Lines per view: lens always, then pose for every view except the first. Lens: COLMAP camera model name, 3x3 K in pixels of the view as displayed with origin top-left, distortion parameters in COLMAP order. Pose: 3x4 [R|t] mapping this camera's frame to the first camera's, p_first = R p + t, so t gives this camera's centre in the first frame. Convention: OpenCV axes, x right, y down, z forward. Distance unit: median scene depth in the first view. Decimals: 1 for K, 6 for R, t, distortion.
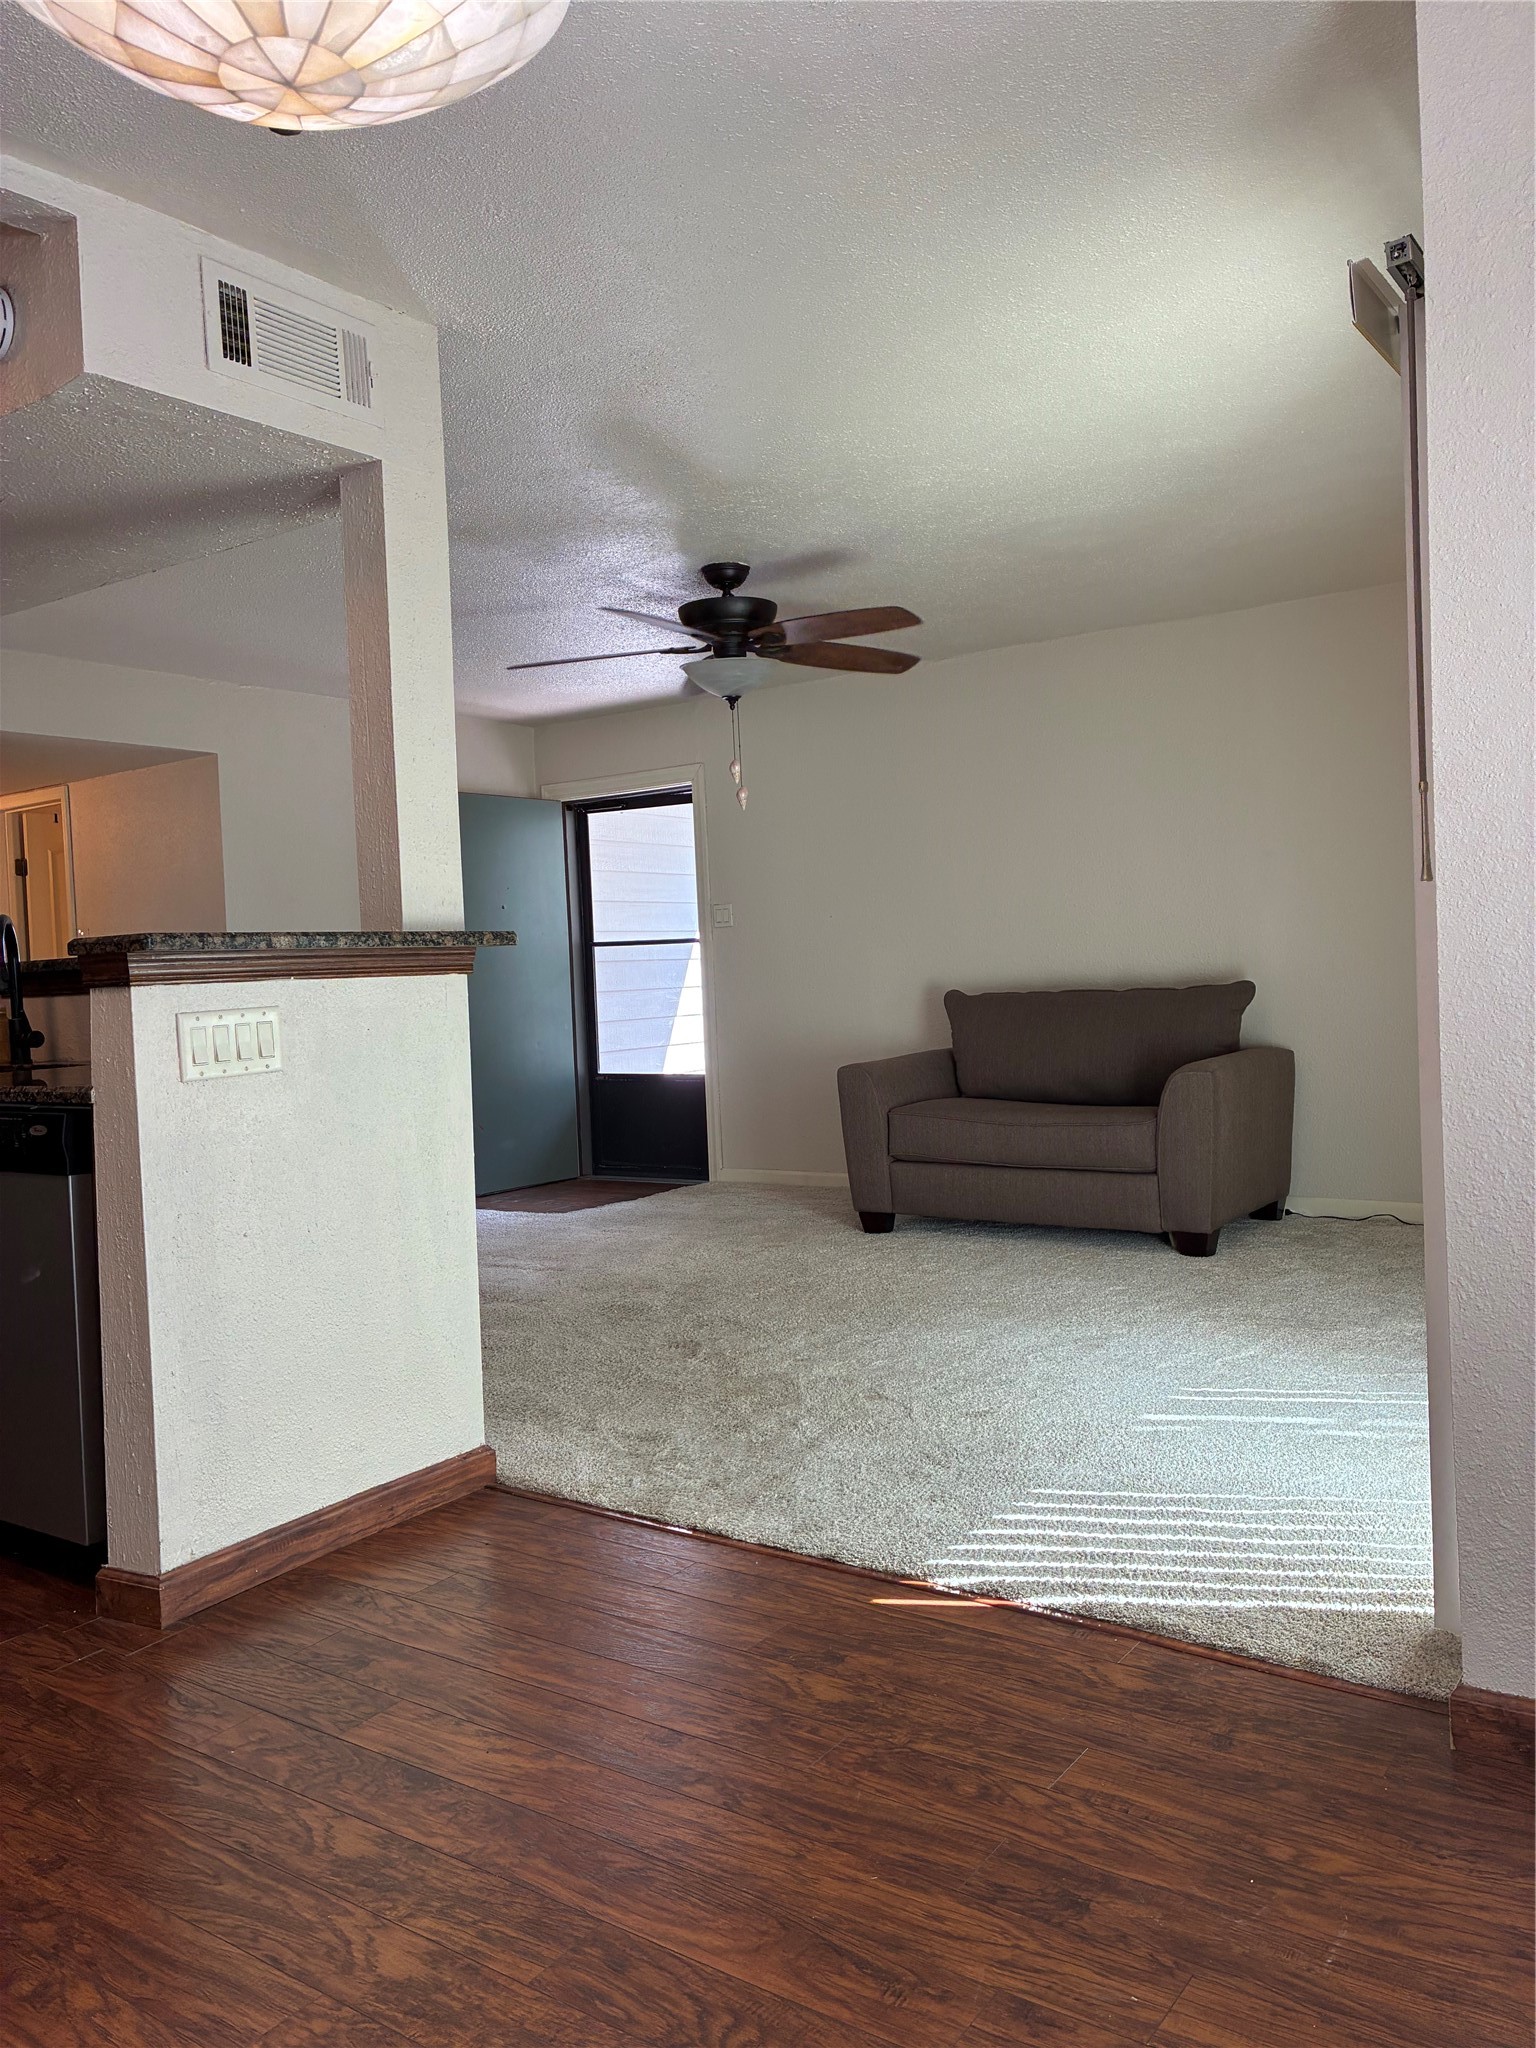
lens RADIAL K [[1543.8, 0, 773.9], [0, 1543.8, 1006.9], [0, 0, 1]] dist [0.051952, -0.059031]
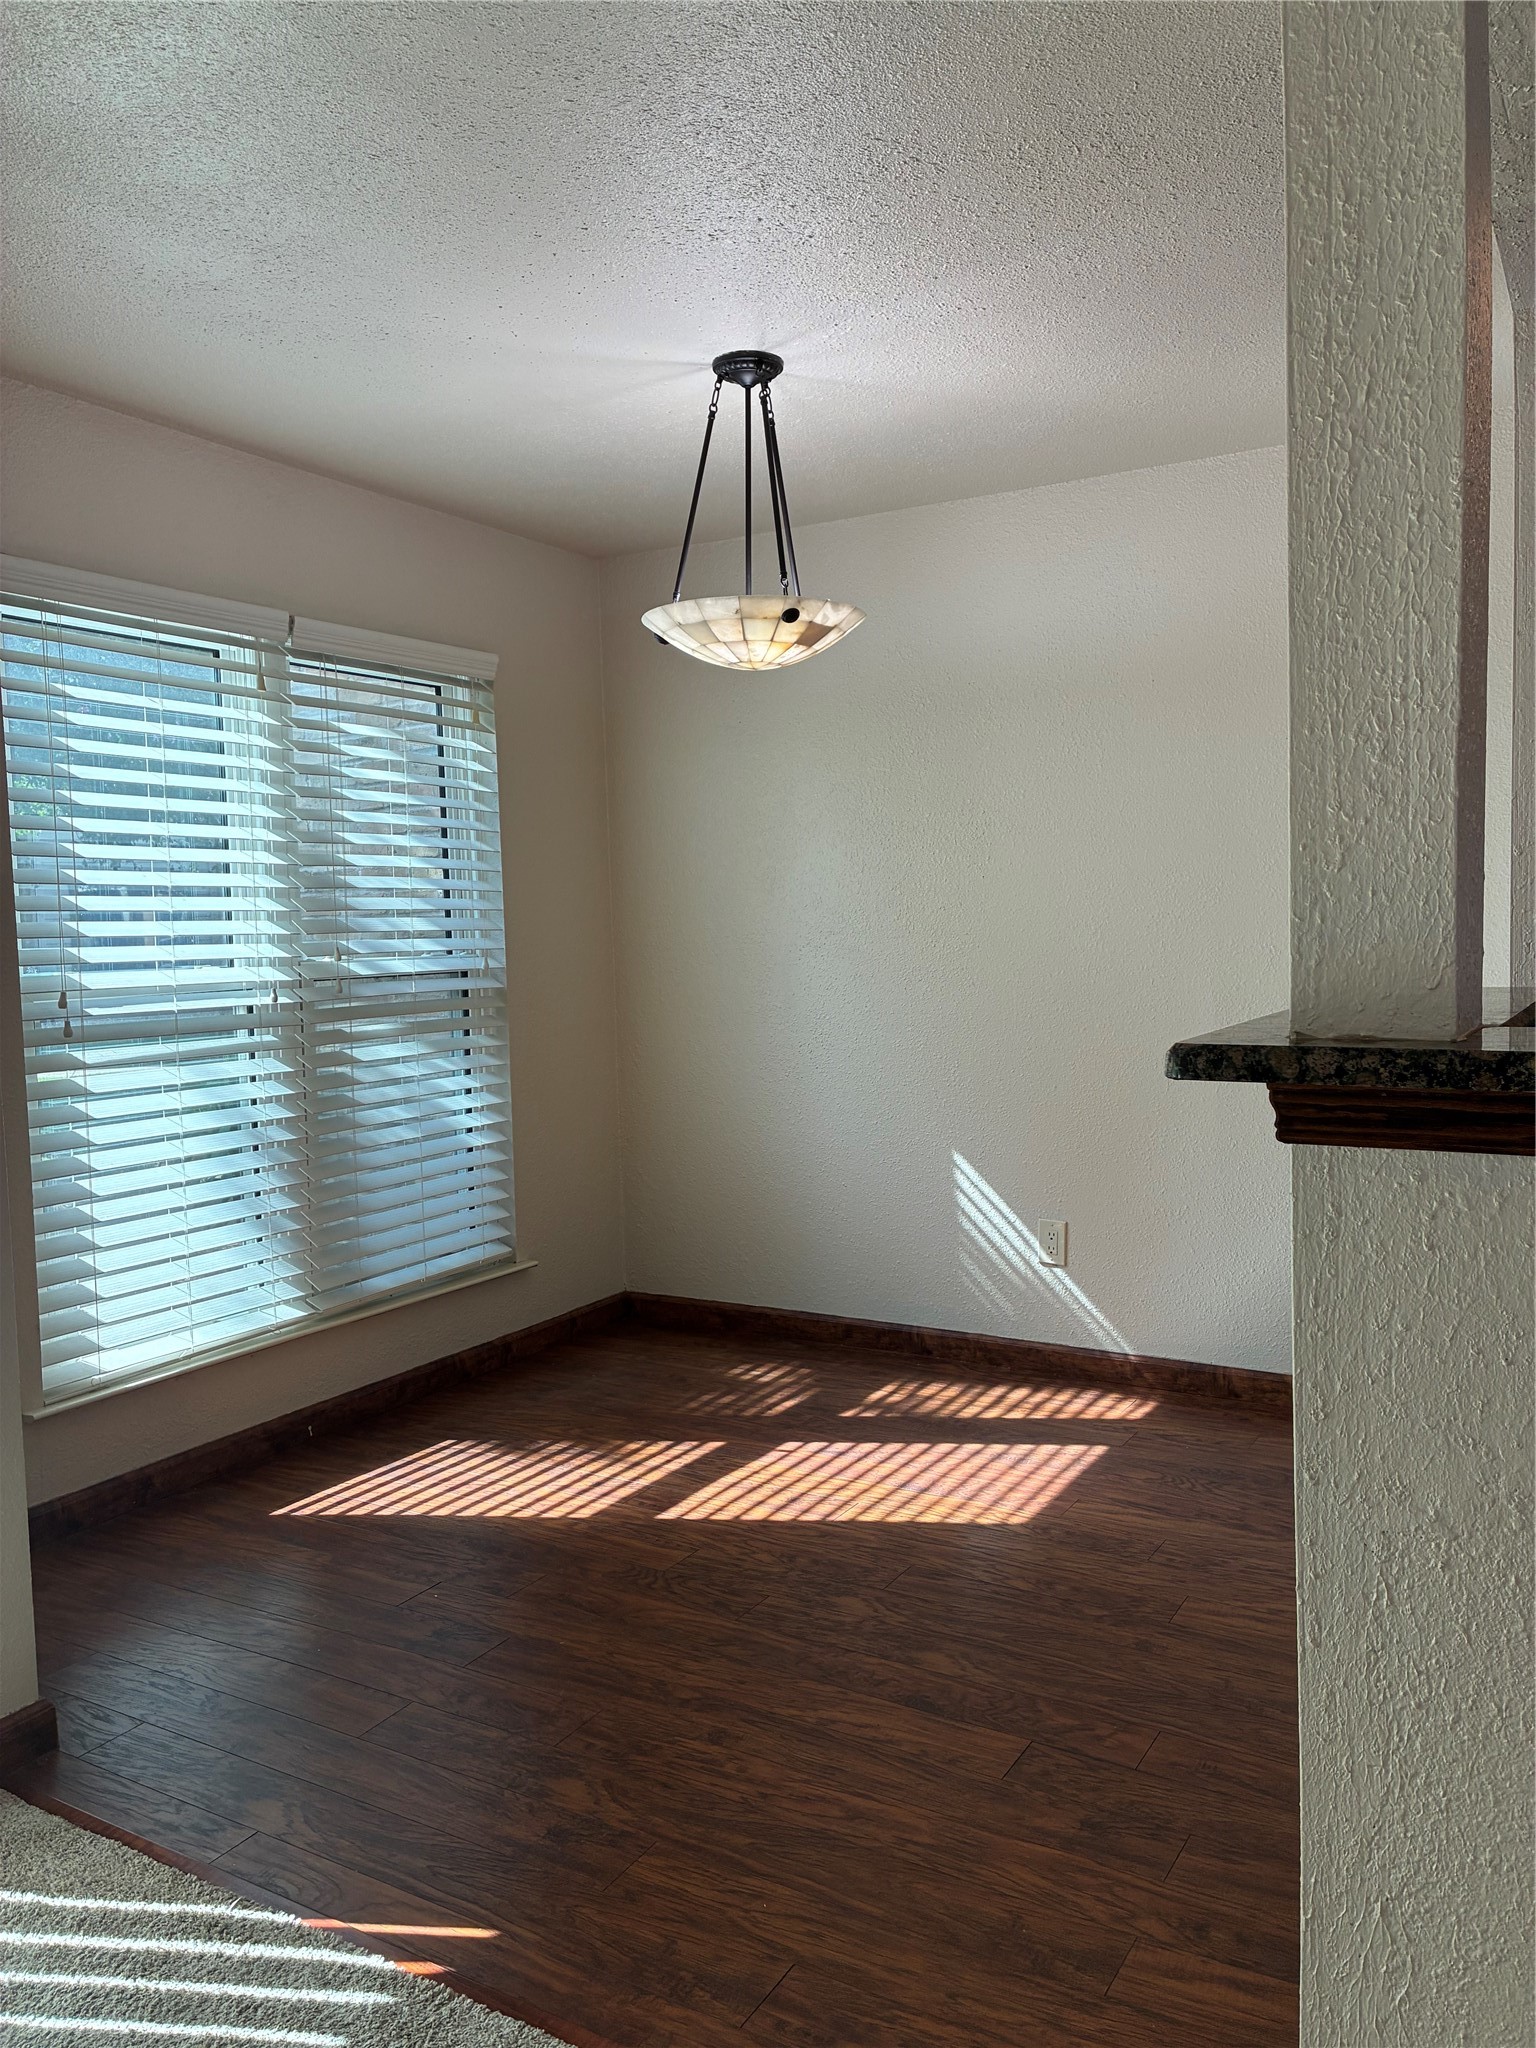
lens RADIAL K [[1543.8, 0, 749.7], [0, 1543.8, 1025.1], [0, 0, 1]] dist [0.051952, -0.059031]
pose [[-0.995418, 0.071178, -0.063855, -0.040265], [0.064571, 0.992874, 0.100160, -0.112769], [0.070529, 0.095578, -0.992920, 1.552564]]
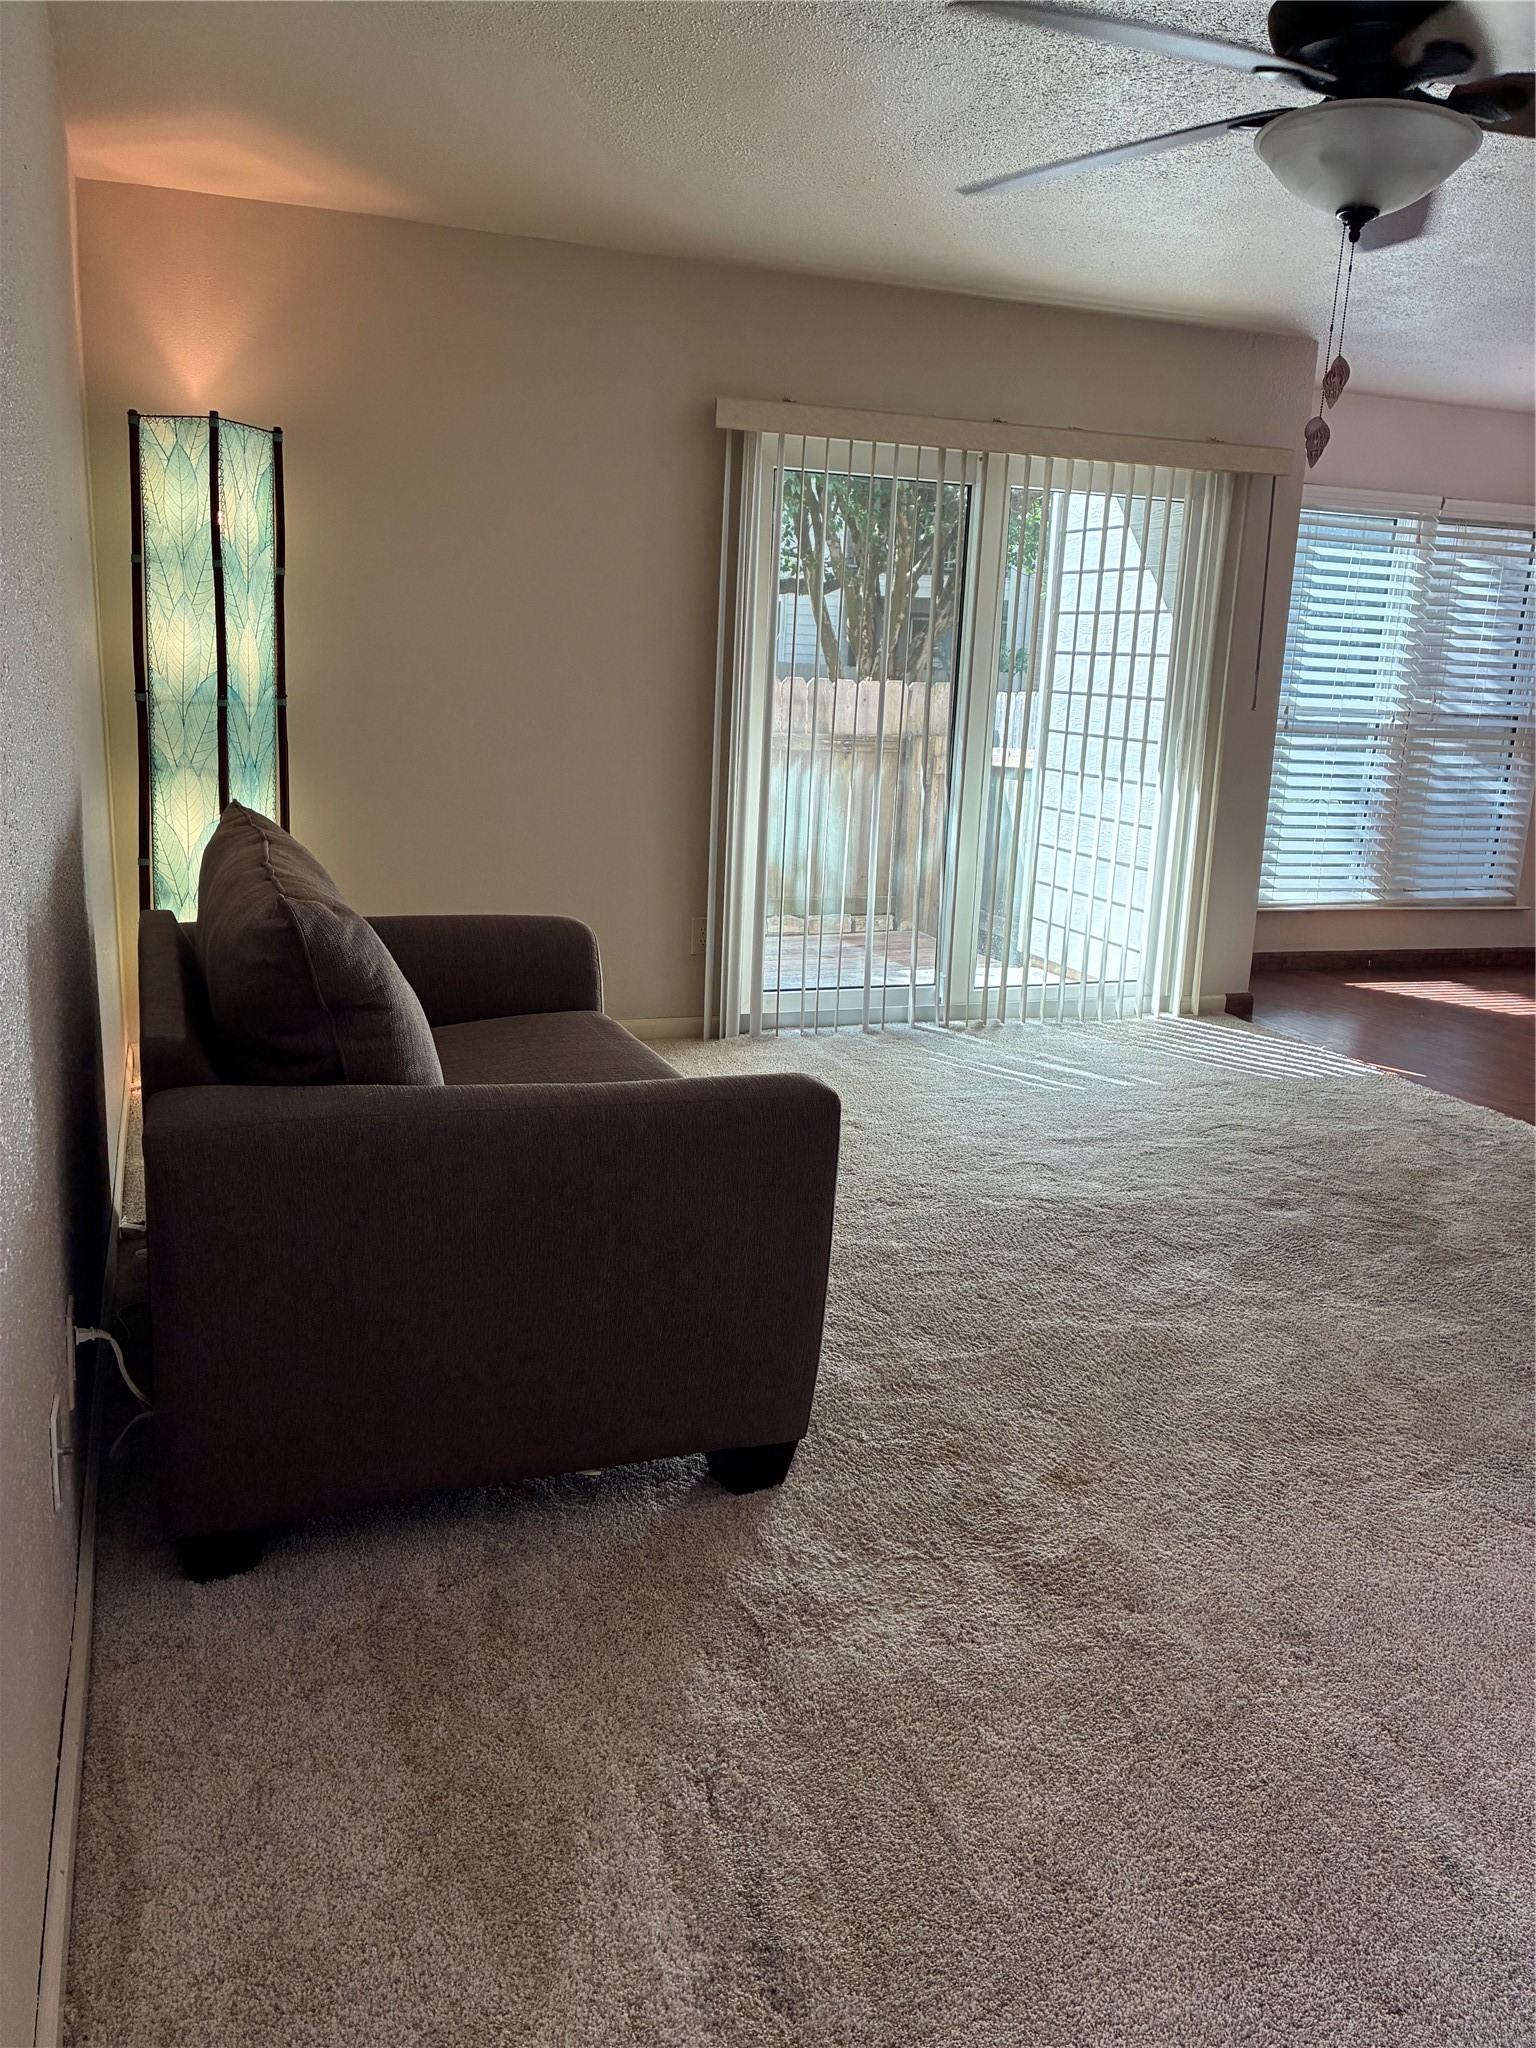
lens RADIAL K [[1543.8, 0, 769.9], [0, 1543.8, 1009.5], [0, 0, 1]] dist [0.051952, -0.059031]
pose [[-0.824805, -0.119921, 0.552554, -0.307623], [0.006166, 0.975284, 0.220870, -0.130004], [-0.565384, 0.185582, -0.803680, 2.752490]]
